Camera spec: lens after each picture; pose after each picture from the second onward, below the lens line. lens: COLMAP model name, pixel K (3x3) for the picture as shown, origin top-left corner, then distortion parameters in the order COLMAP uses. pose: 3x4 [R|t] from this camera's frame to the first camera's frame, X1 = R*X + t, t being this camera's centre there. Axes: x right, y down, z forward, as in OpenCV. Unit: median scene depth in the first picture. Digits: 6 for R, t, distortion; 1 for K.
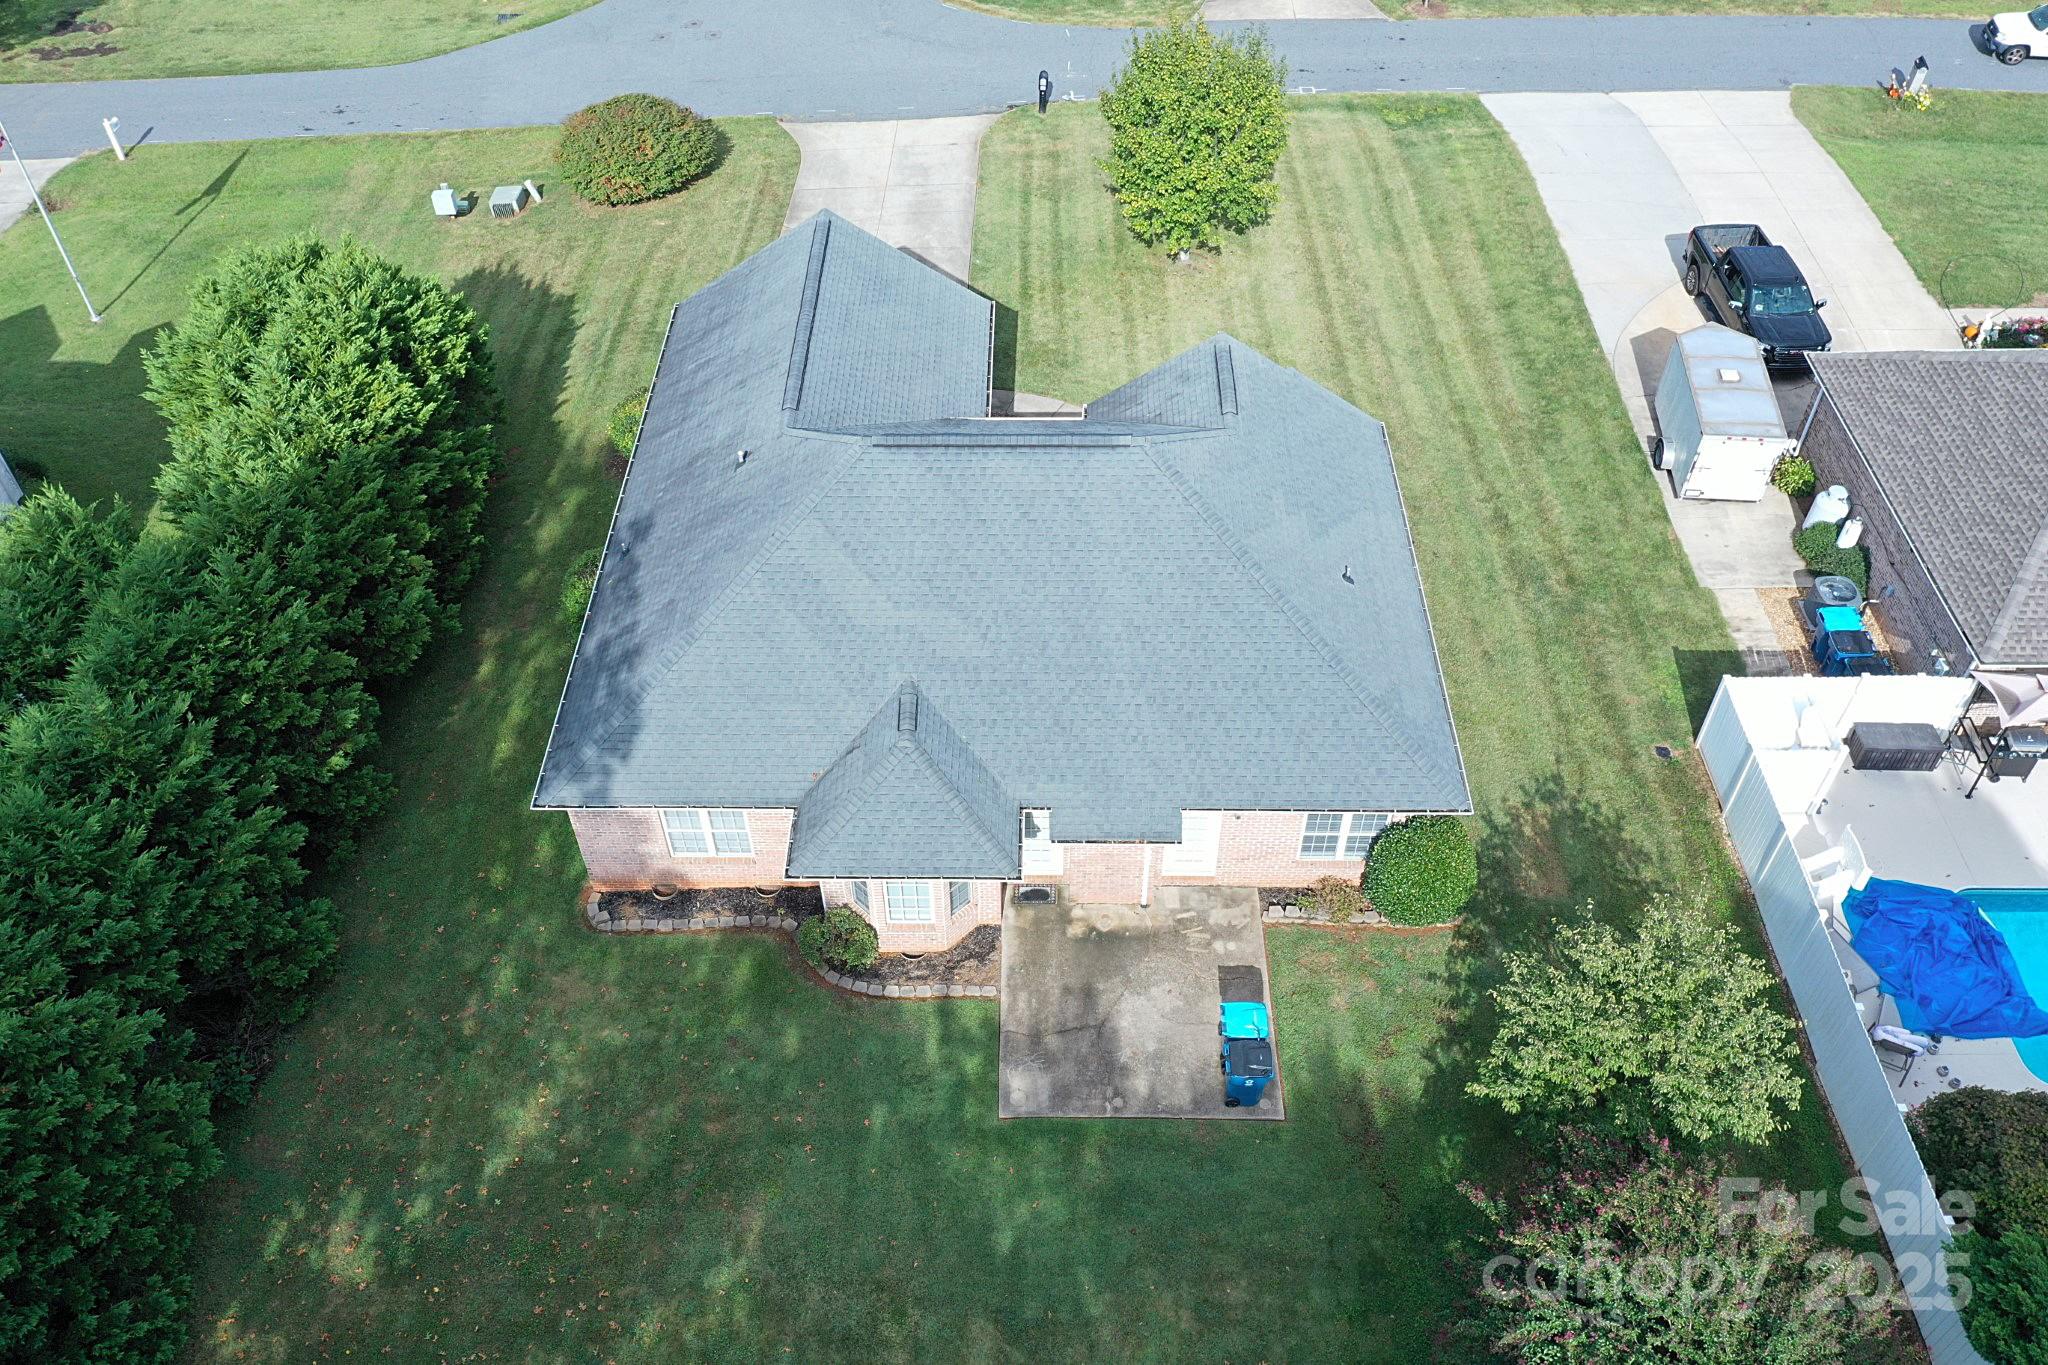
lens RADIAL K [[1624.3, 0, 1020.2], [0, 1624.3, 677.7], [0, 0, 1]] dist [0.014657, 0.003163]
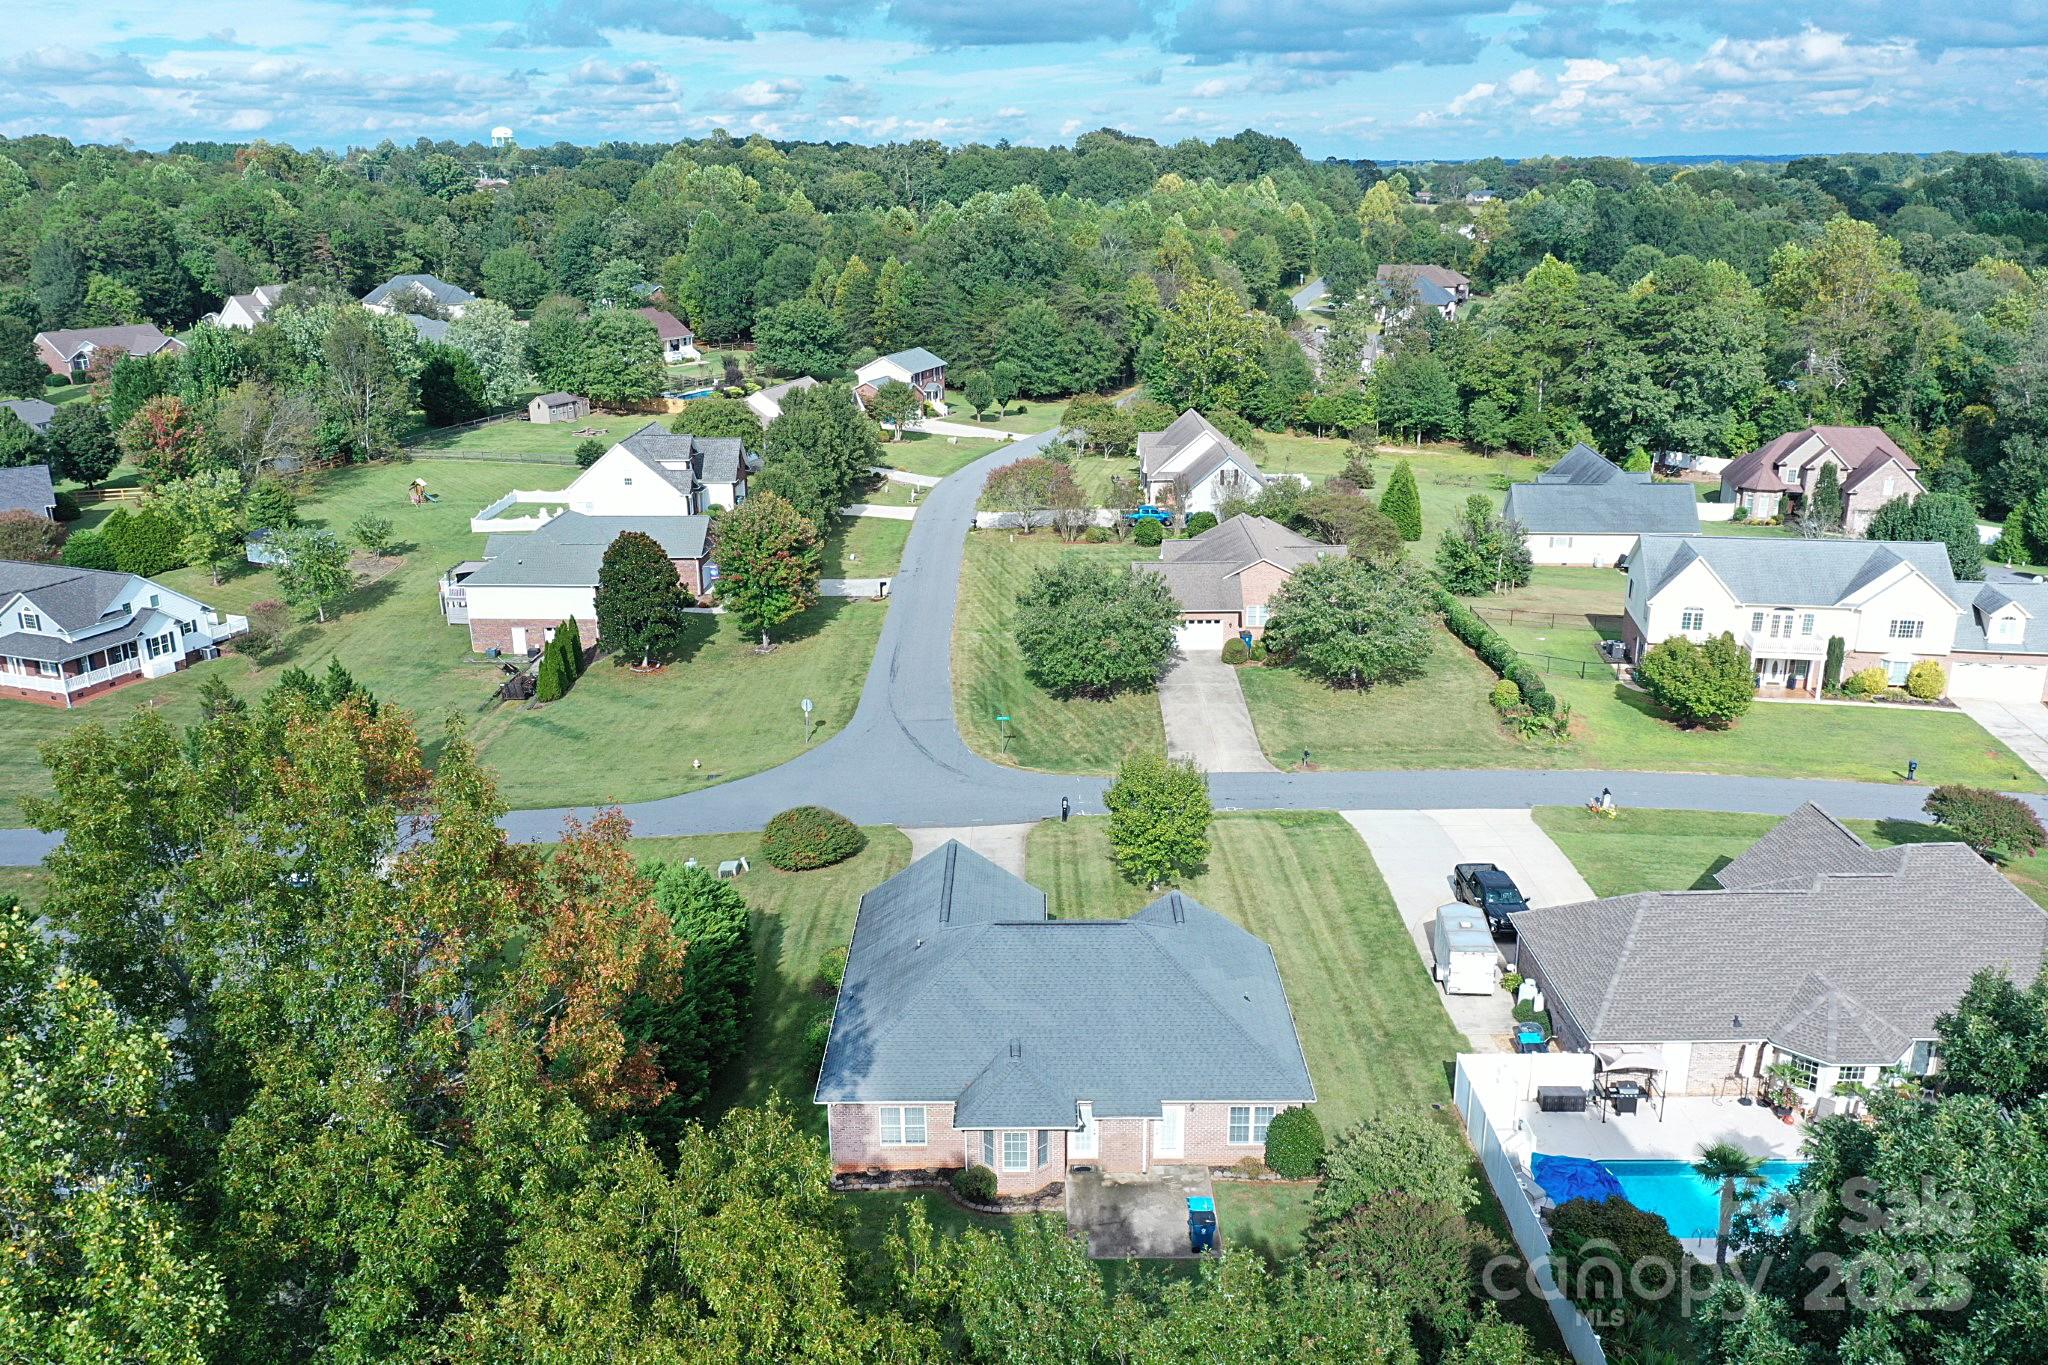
lens RADIAL K [[1624.3, 0, 1020.2], [0, 1624.3, 677.7], [0, 0, 1]] dist [0.014657, 0.003163]
pose [[0.999983, -0.001554, 0.005683, -0.058470], [0.004069, 0.879752, -0.475415, 0.430421], [-0.004260, 0.475430, 0.879743, -0.699329]]
